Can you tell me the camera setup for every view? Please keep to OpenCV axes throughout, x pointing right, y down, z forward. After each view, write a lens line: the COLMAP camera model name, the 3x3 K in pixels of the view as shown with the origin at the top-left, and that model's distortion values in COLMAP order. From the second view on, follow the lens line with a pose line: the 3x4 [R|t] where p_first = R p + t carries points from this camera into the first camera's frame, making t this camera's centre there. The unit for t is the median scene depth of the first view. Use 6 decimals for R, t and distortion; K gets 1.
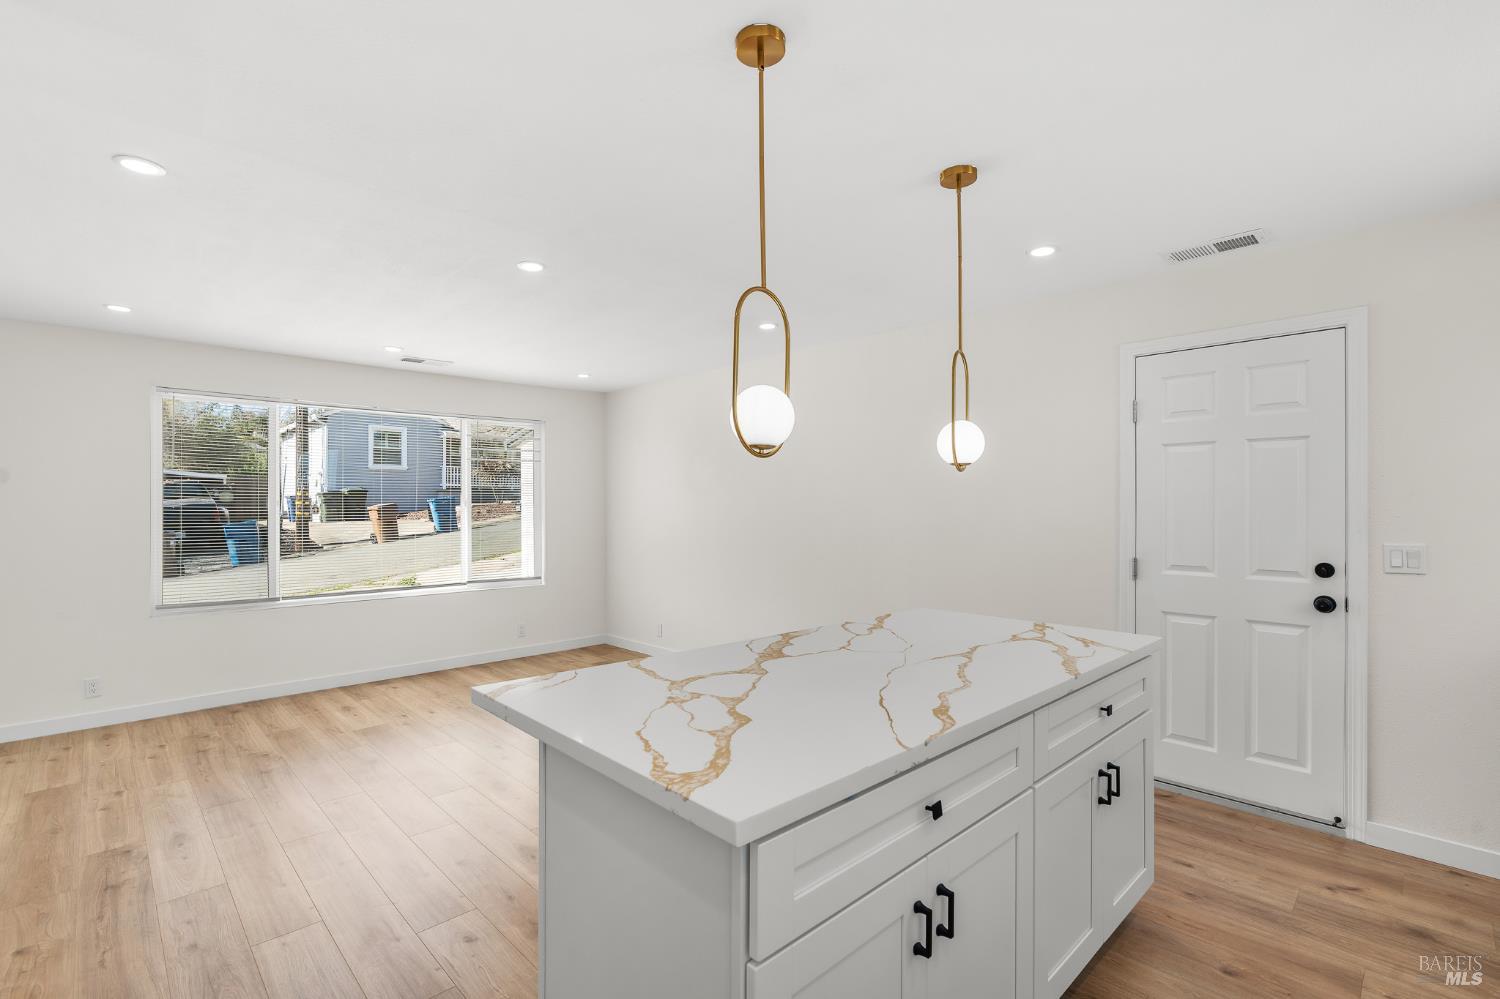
lens RADIAL K [[683.3, 0, 751.2], [0, 683.3, 499.0], [0, 0, 1]] dist [-0.007637, 0.003832]
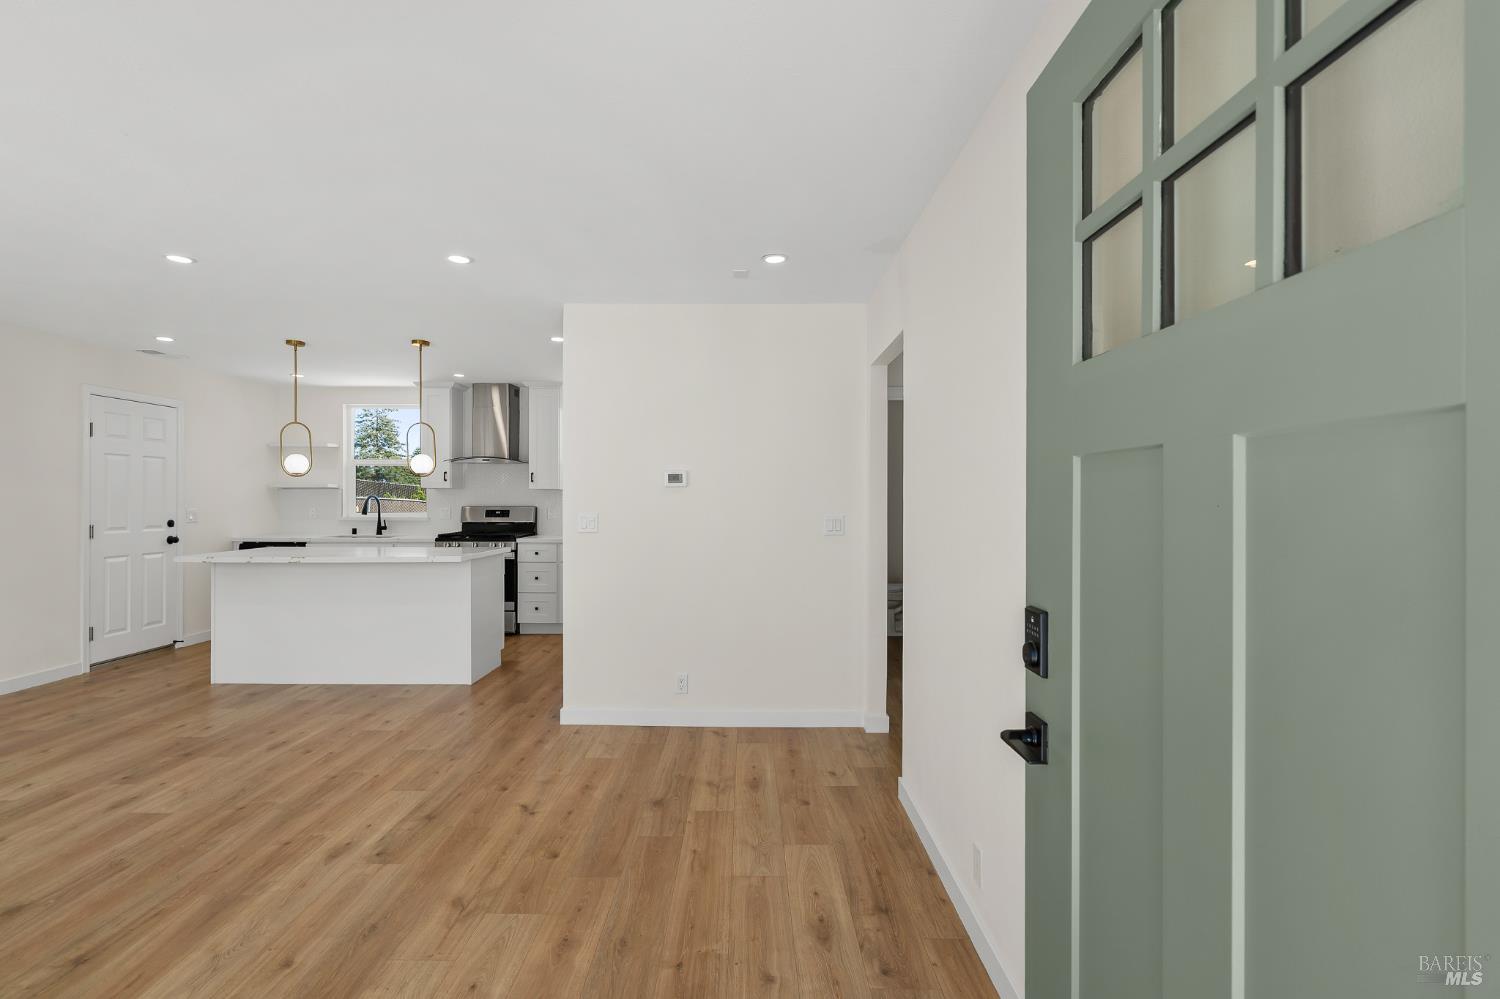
lens RADIAL K [[683.3, 0, 746.4], [0, 683.3, 496.8], [0, 0, 1]] dist [-0.007637, 0.003832]
pose [[-0.716725, 0.001081, 0.697355, -1.839516], [-0.009896, 0.999882, -0.011721, 0.031208], [-0.697285, -0.015302, -0.716630, 1.262961]]
